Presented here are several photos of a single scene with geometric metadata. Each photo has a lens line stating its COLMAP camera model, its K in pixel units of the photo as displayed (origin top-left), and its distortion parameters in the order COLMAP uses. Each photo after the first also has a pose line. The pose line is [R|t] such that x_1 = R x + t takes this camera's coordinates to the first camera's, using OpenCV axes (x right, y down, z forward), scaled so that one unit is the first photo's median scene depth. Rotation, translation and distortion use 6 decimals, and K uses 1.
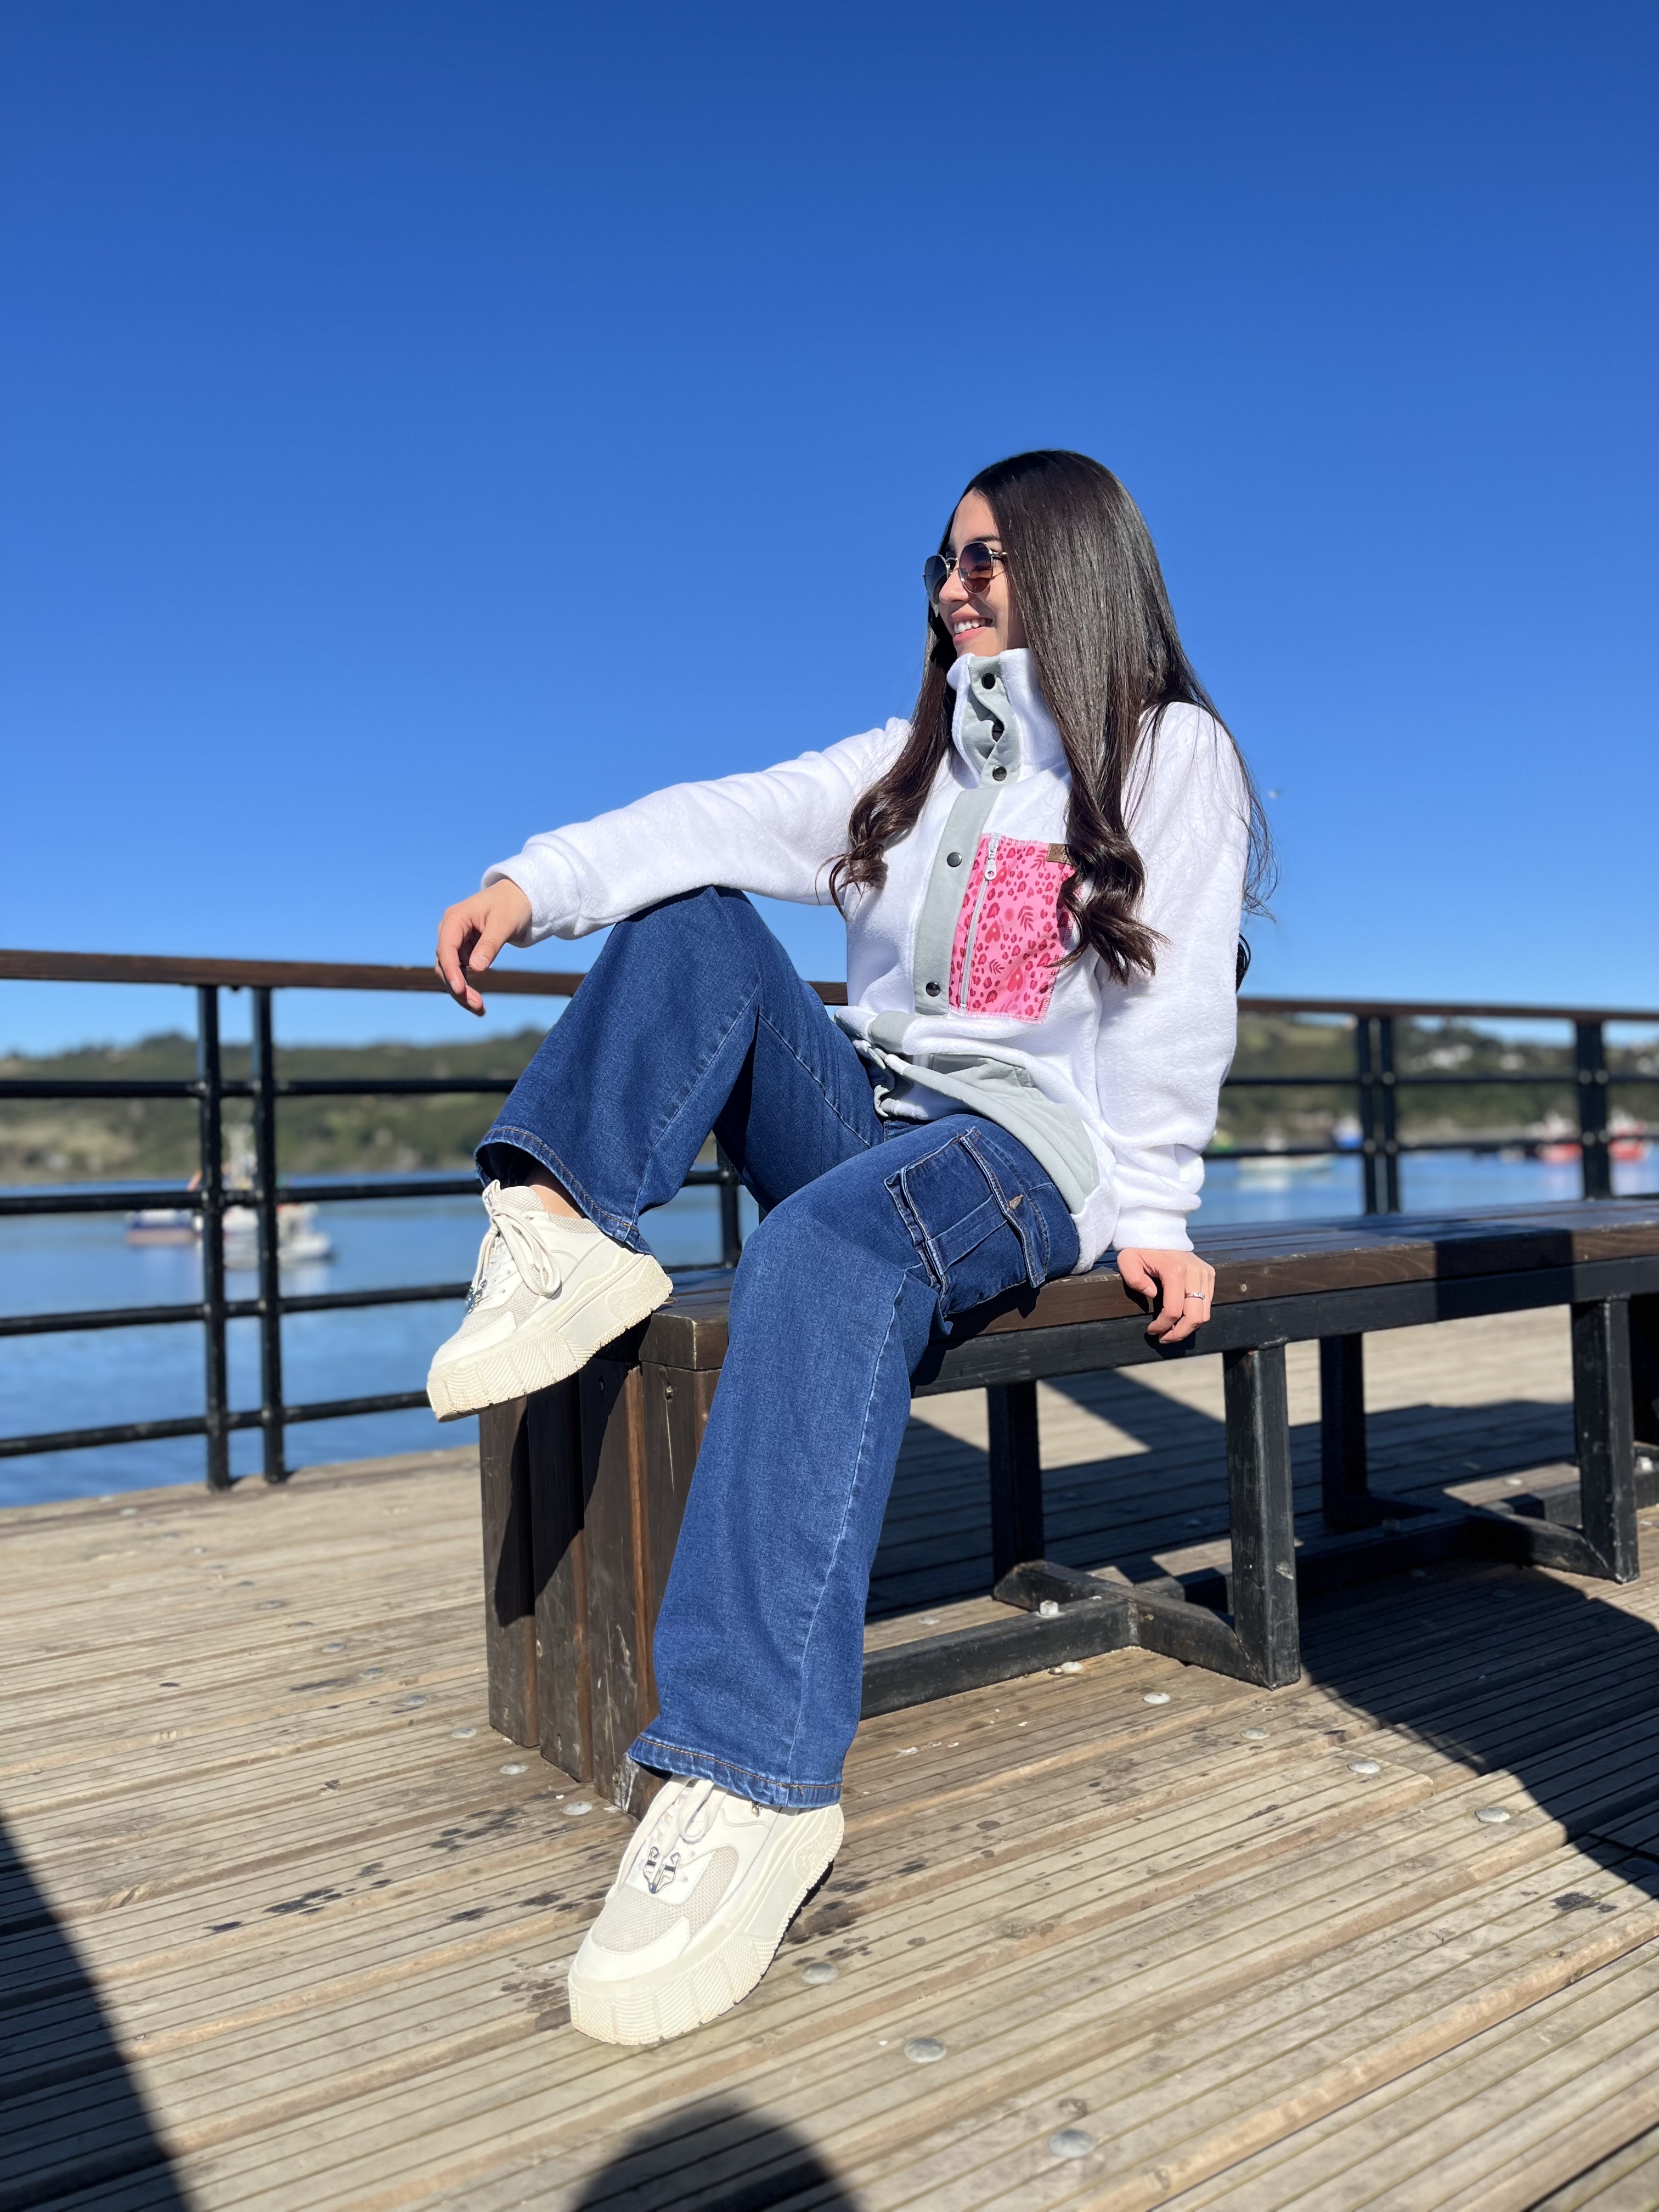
lens RADIAL K [[1641.3, 0, 834.9], [0, 1641.3, 1164.9], [0, 0, 1]] dist [-0.001702, -0.001668]
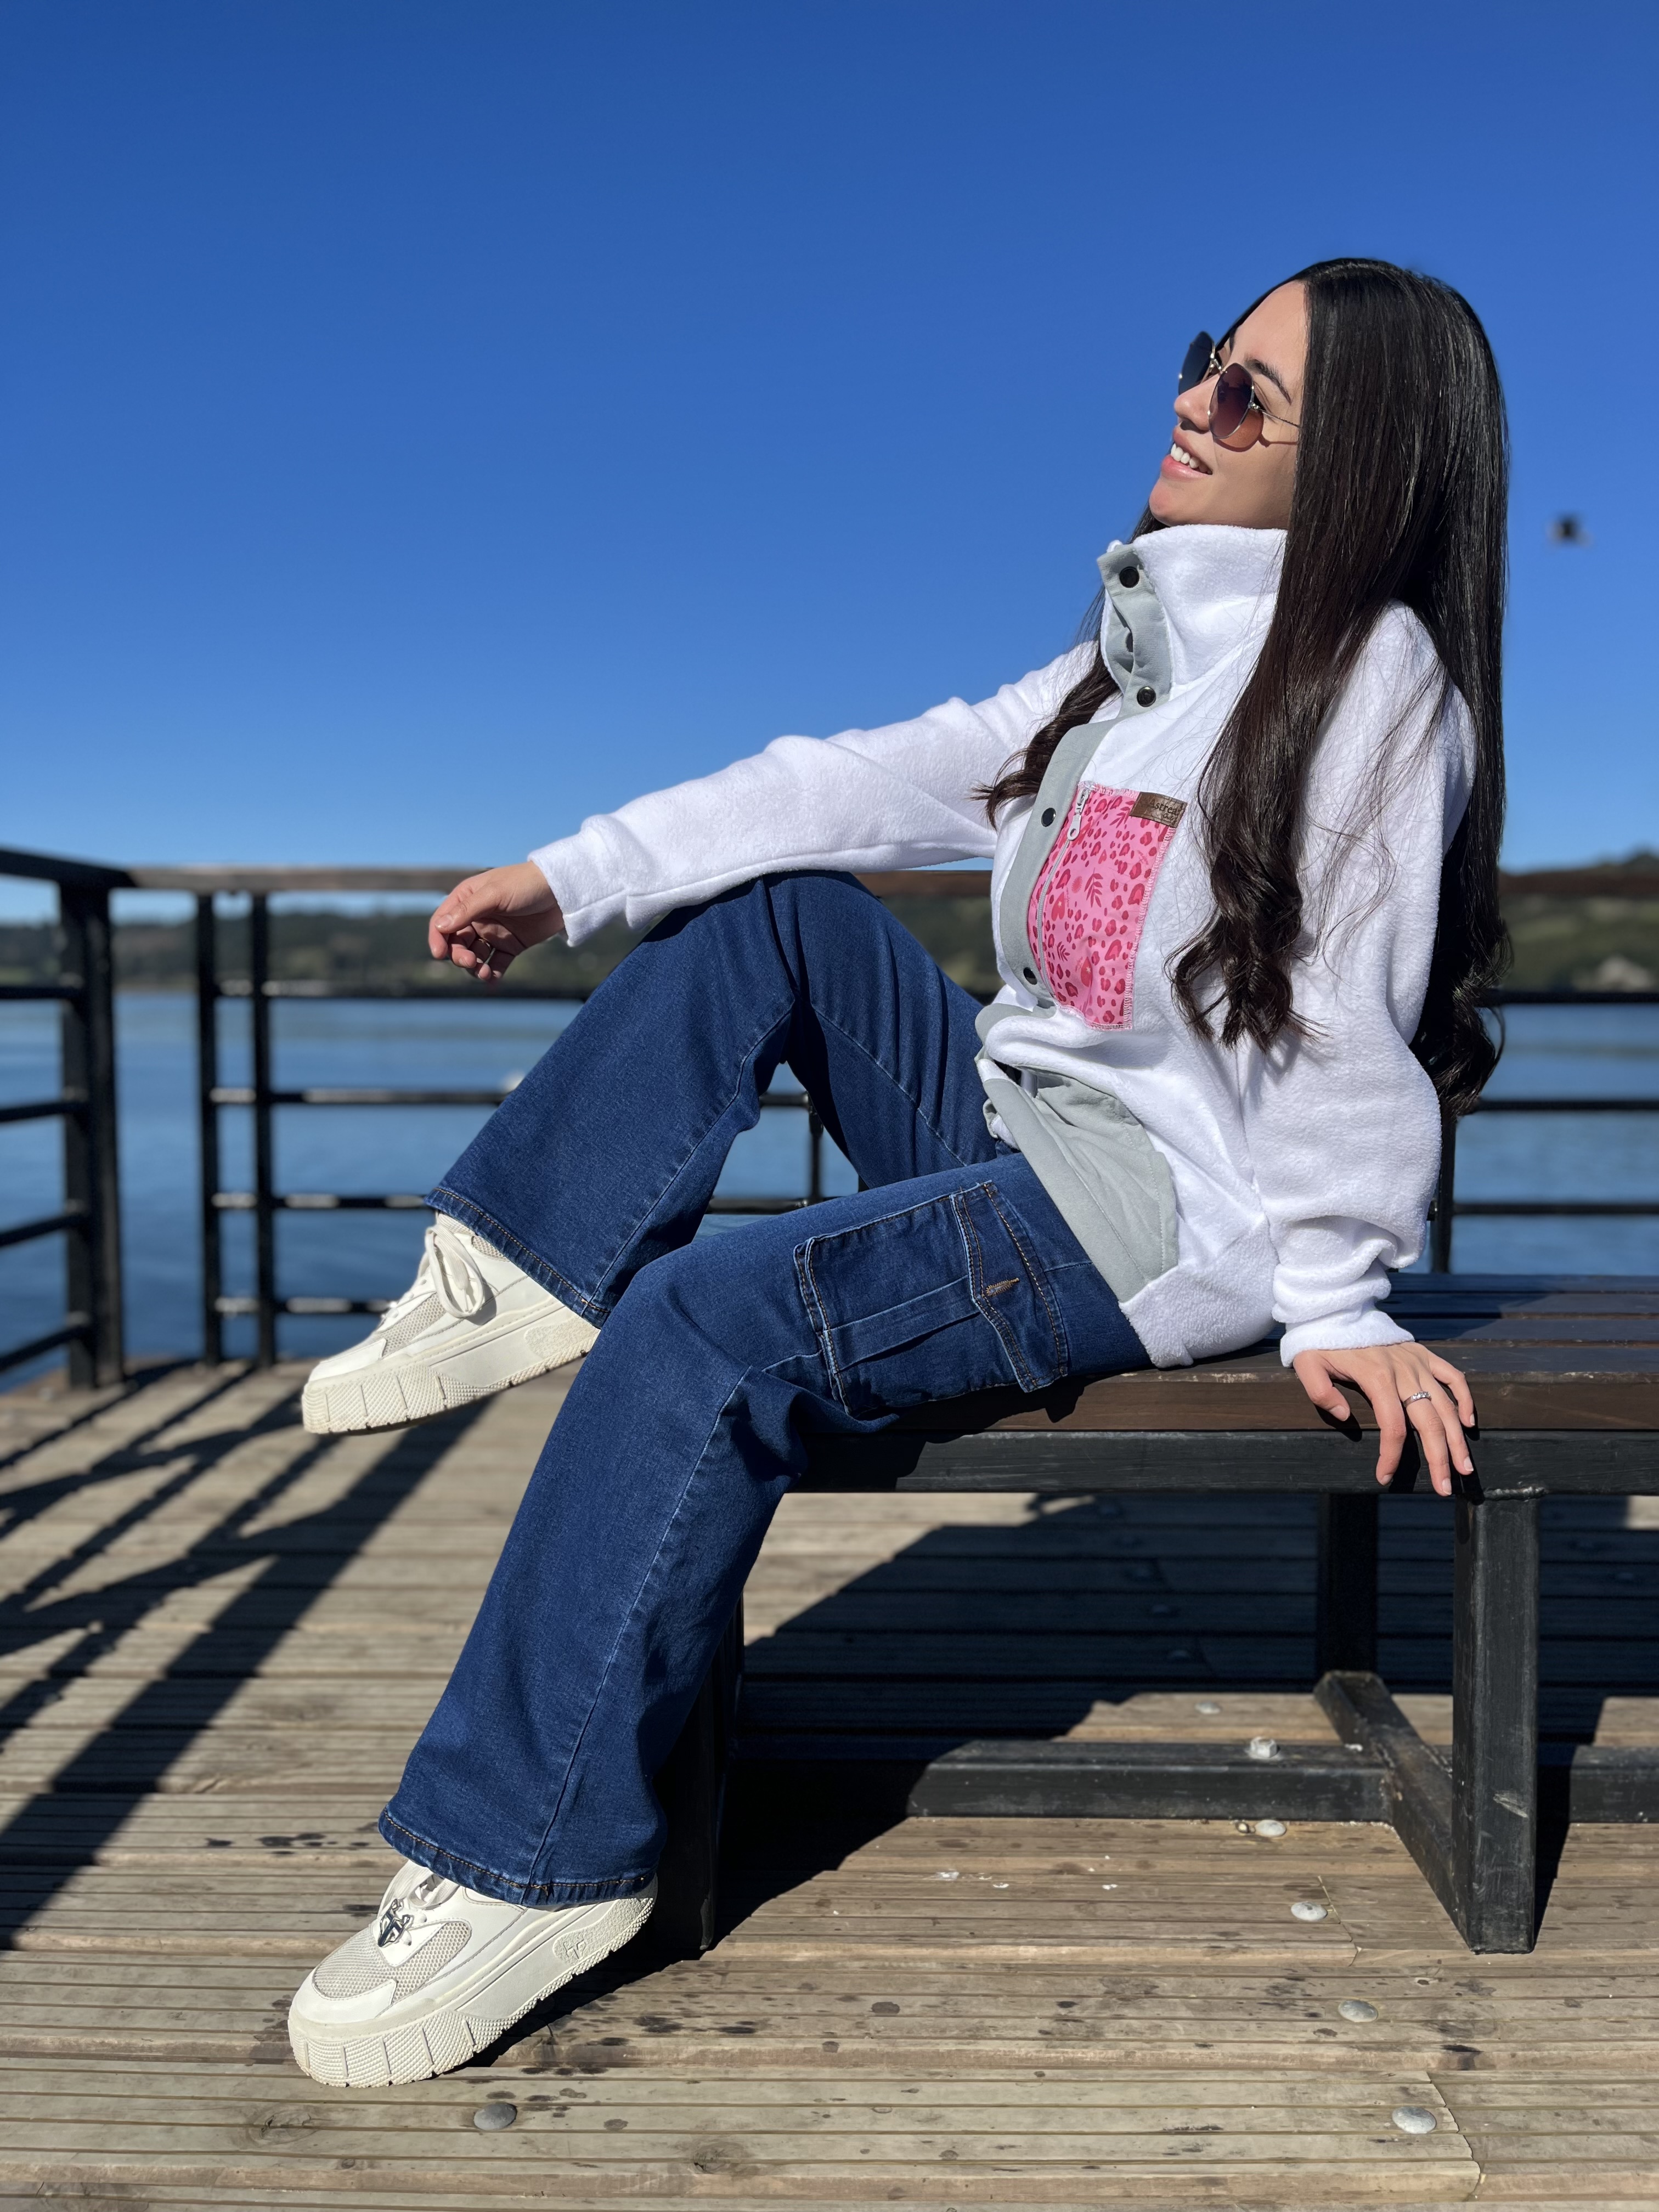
lens RADIAL K [[1649.1, 0, 829.5], [0, 1649.1, 1106.0], [0, 0, 1]] dist [0.098572, -0.142404]
pose [[0.822901, 0.079725, -0.562563, 0.463253], [-0.041746, 0.995914, 0.080074, -0.117590], [0.566648, -0.042408, 0.822868, 0.255948]]
